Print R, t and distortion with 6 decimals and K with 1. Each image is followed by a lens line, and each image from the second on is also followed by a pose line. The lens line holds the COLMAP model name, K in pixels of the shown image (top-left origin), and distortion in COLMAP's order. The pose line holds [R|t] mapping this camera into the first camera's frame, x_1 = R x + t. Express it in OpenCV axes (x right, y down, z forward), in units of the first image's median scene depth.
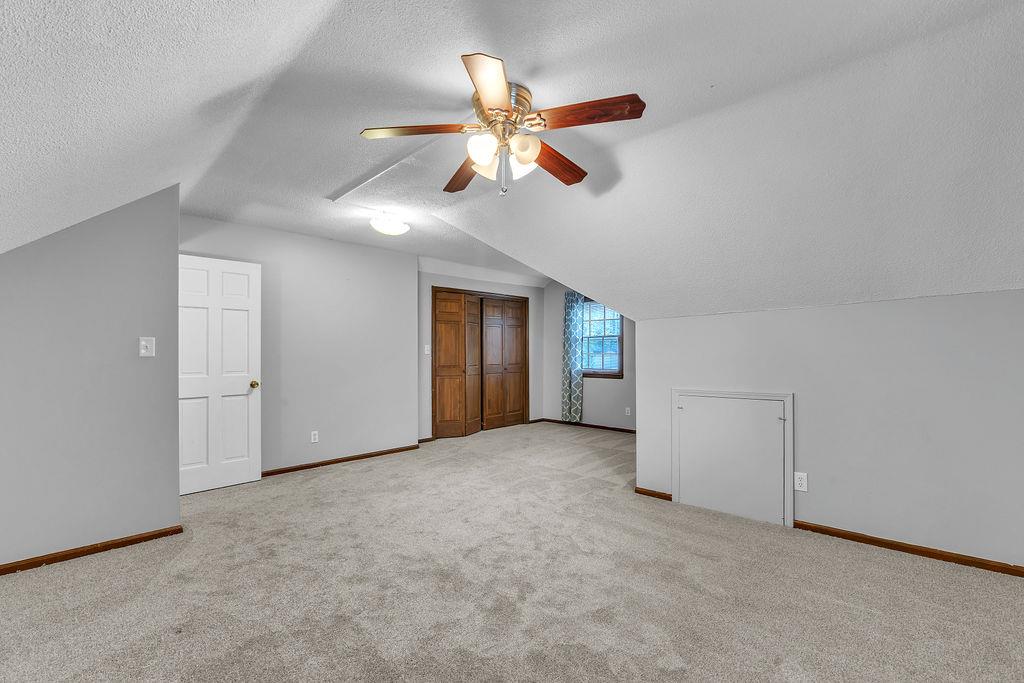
lens RADIAL K [[442.9, 0, 509.2], [0, 442.9, 344.6], [0, 0, 1]] dist [-0.013958, 0.000133]
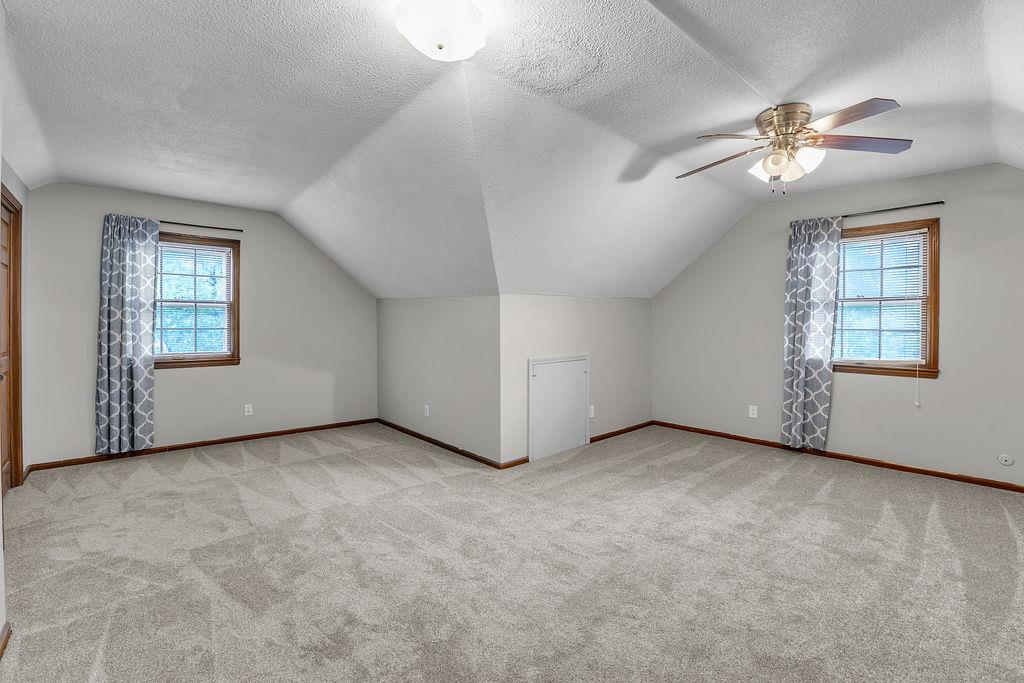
lens RADIAL K [[446.5, 0, 508.2], [0, 446.5, 327.9], [0, 0, 1]] dist [-0.014467, -0.000011]
pose [[0.082778, -0.006131, 0.996549, -0.399227], [-0.018515, 0.999799, 0.007689, 0.006431], [-0.996396, -0.019088, 0.082648, 0.515537]]
